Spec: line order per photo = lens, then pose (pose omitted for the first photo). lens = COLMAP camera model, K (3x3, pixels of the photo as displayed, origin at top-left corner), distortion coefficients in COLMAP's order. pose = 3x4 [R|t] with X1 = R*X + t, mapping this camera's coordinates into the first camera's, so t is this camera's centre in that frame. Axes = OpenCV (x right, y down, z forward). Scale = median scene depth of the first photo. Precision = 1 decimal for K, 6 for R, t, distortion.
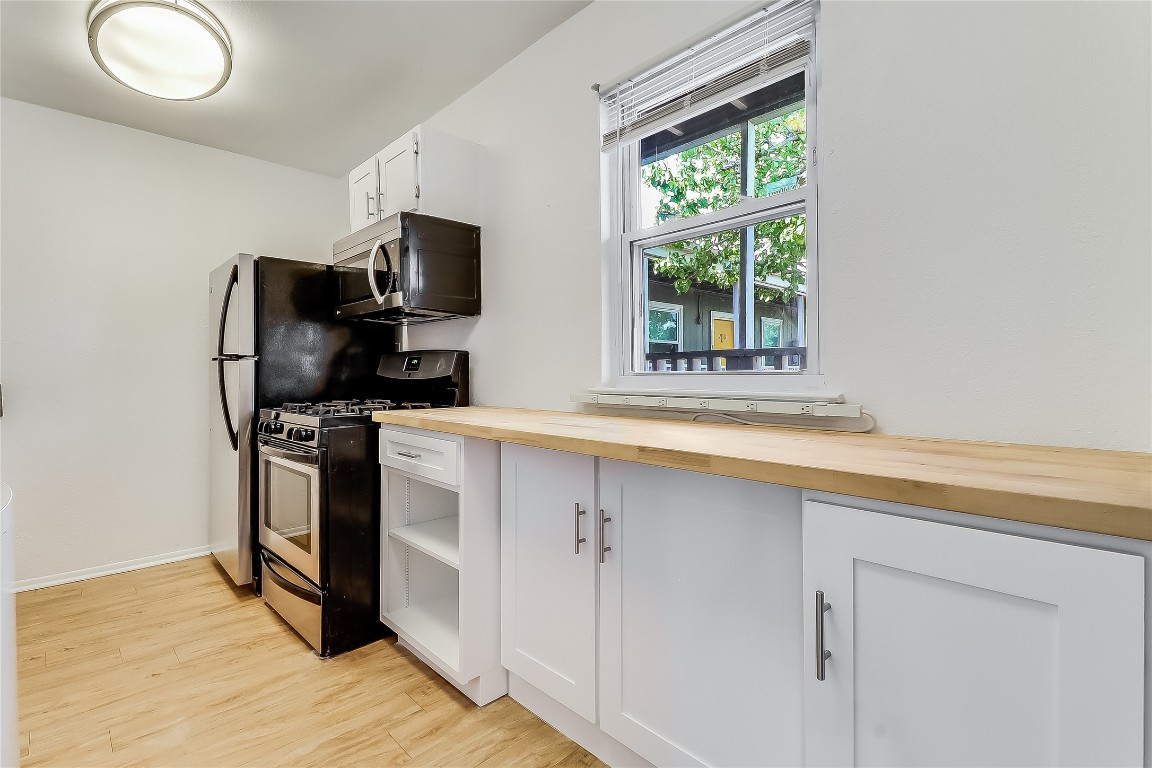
lens RADIAL K [[531.8, 0, 596.4], [0, 531.8, 370.5], [0, 0, 1]] dist [0.021766, -0.015964]
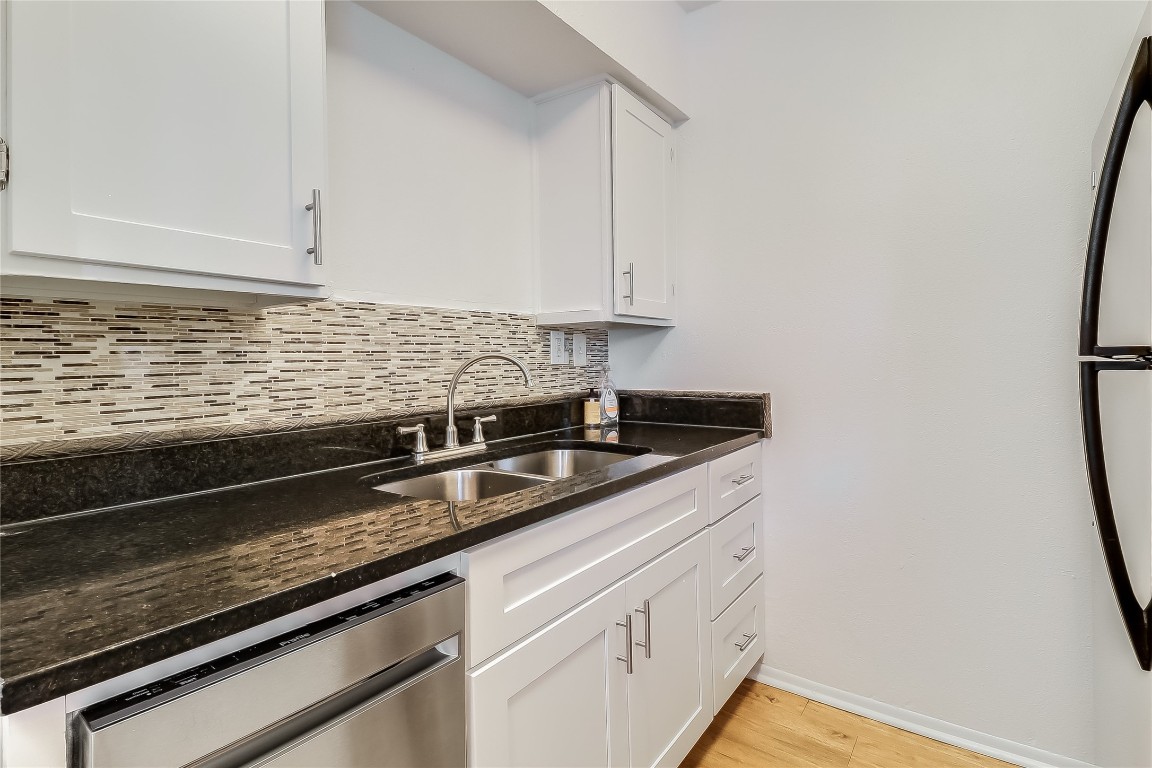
lens RADIAL K [[585.7, 0, 576.5], [0, 585.7, 369.6], [0, 0, 1]] dist [0.024610, 0.000241]
pose [[0.168097, 0.023589, -0.985488, -0.475147], [0.010573, 0.999613, 0.025731, -0.034821], [0.985714, -0.014744, 0.167782, 0.753801]]
